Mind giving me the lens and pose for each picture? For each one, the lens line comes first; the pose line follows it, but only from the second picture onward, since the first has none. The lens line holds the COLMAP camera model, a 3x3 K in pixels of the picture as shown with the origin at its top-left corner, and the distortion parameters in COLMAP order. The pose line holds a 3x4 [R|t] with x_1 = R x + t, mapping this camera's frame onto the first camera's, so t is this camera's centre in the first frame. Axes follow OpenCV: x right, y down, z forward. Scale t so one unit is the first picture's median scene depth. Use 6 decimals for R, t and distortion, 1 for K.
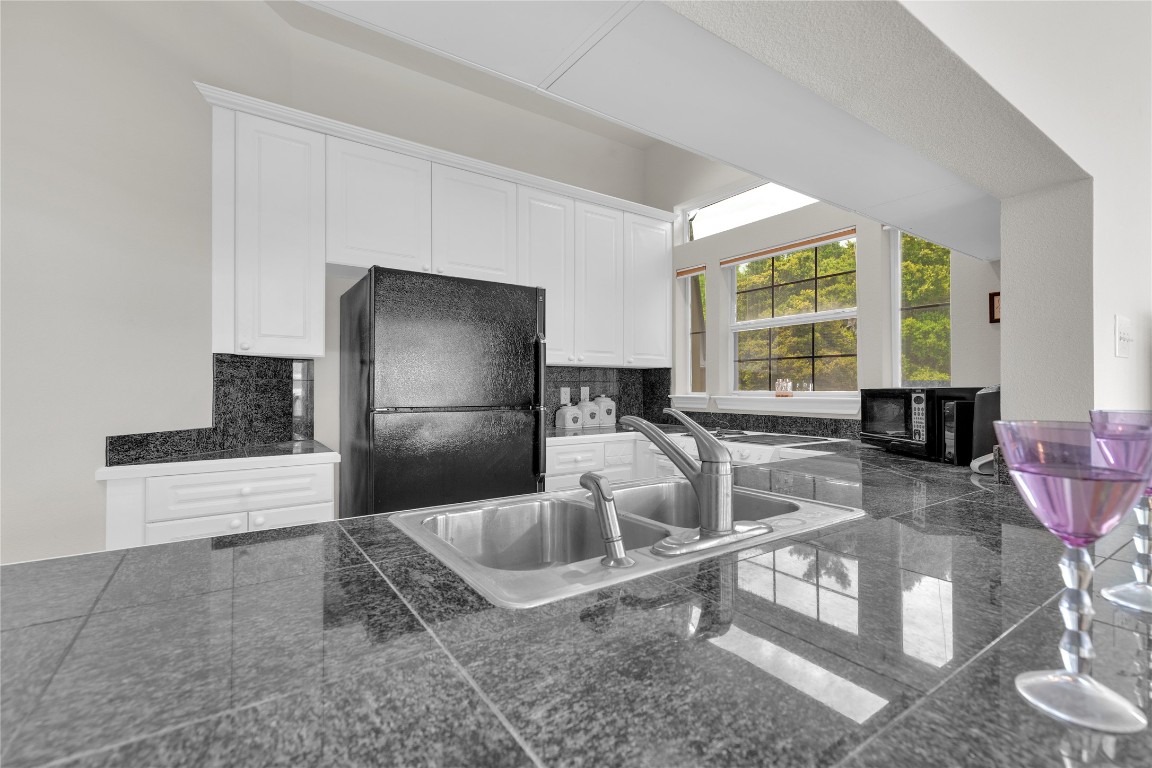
lens RADIAL K [[519.0, 0, 579.3], [0, 519.0, 385.0], [0, 0, 1]] dist [0.005727, -0.000282]
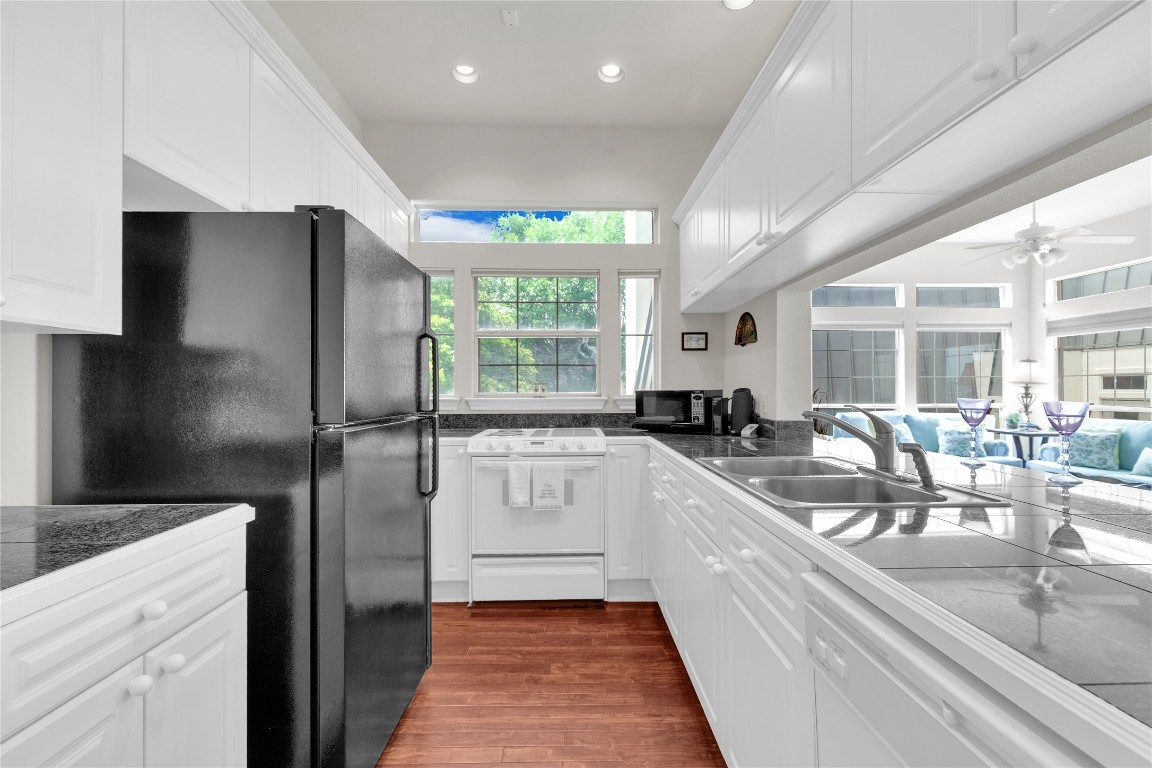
lens RADIAL K [[519.0, 0, 579.3], [0, 519.0, 385.0], [0, 0, 1]] dist [0.005727, -0.000282]
pose [[0.555272, 0.003201, 0.831663, -0.770441], [-0.003752, 0.999992, -0.001344, -0.005541], [-0.831660, -0.002374, 0.555280, 0.377464]]
